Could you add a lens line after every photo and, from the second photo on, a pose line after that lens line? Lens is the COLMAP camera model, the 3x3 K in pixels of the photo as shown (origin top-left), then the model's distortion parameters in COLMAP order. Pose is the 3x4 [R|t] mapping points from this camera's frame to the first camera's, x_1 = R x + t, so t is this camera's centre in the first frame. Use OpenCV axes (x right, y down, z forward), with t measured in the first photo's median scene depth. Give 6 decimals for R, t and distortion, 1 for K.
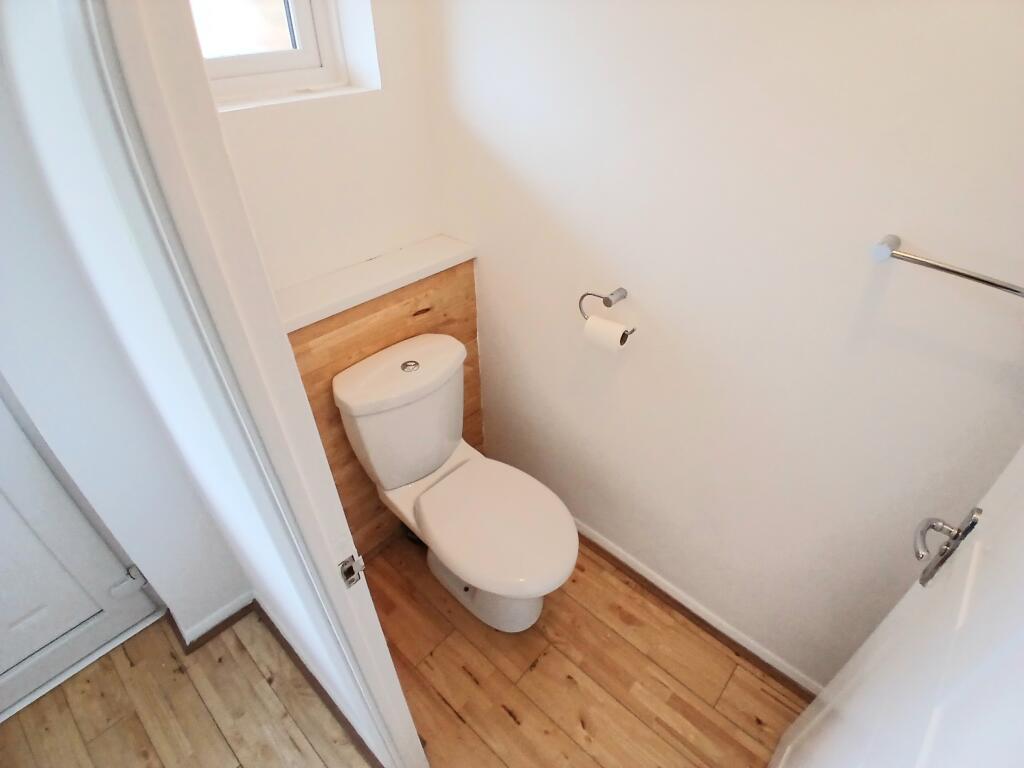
lens RADIAL K [[519.5, 0, 512.0], [0, 519.5, 384.0], [0, 0, 1]] dist [-0.001415, -0.045368]
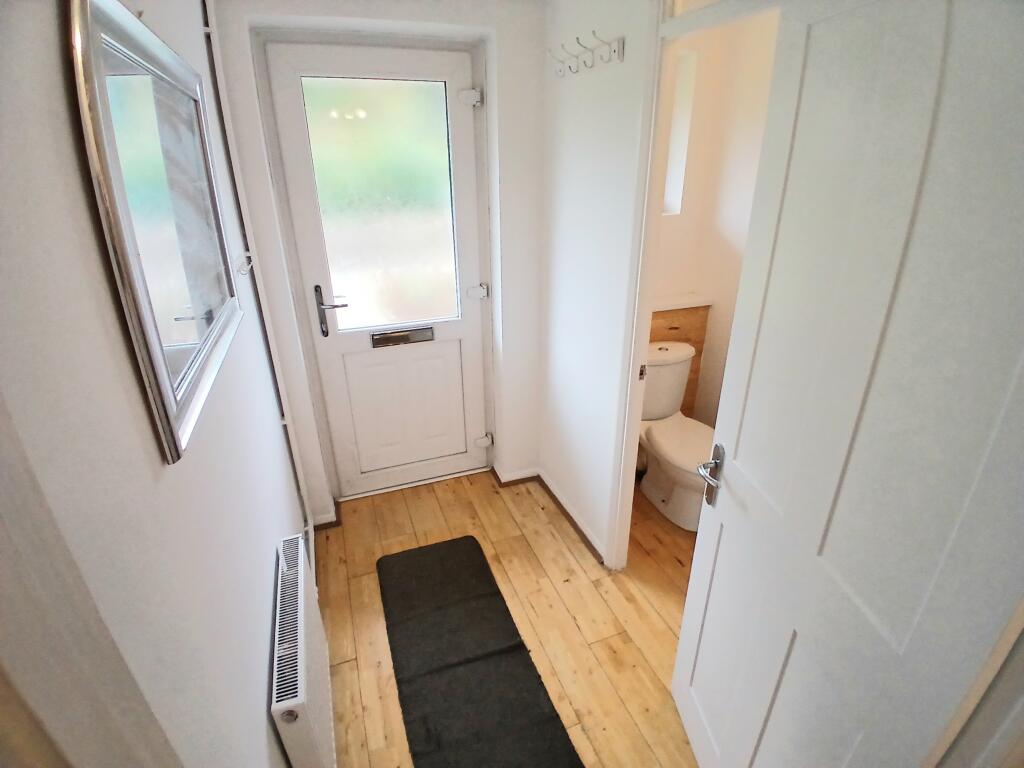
lens RADIAL K [[519.5, 0, 512.0], [0, 519.5, 384.0], [0, 0, 1]] dist [-0.001415, -0.045368]
pose [[0.898309, 0.173832, -0.403514, 0.081551], [-0.263478, 0.948076, -0.178133, 0.513467], [0.351597, 0.266336, 0.897466, -0.759885]]
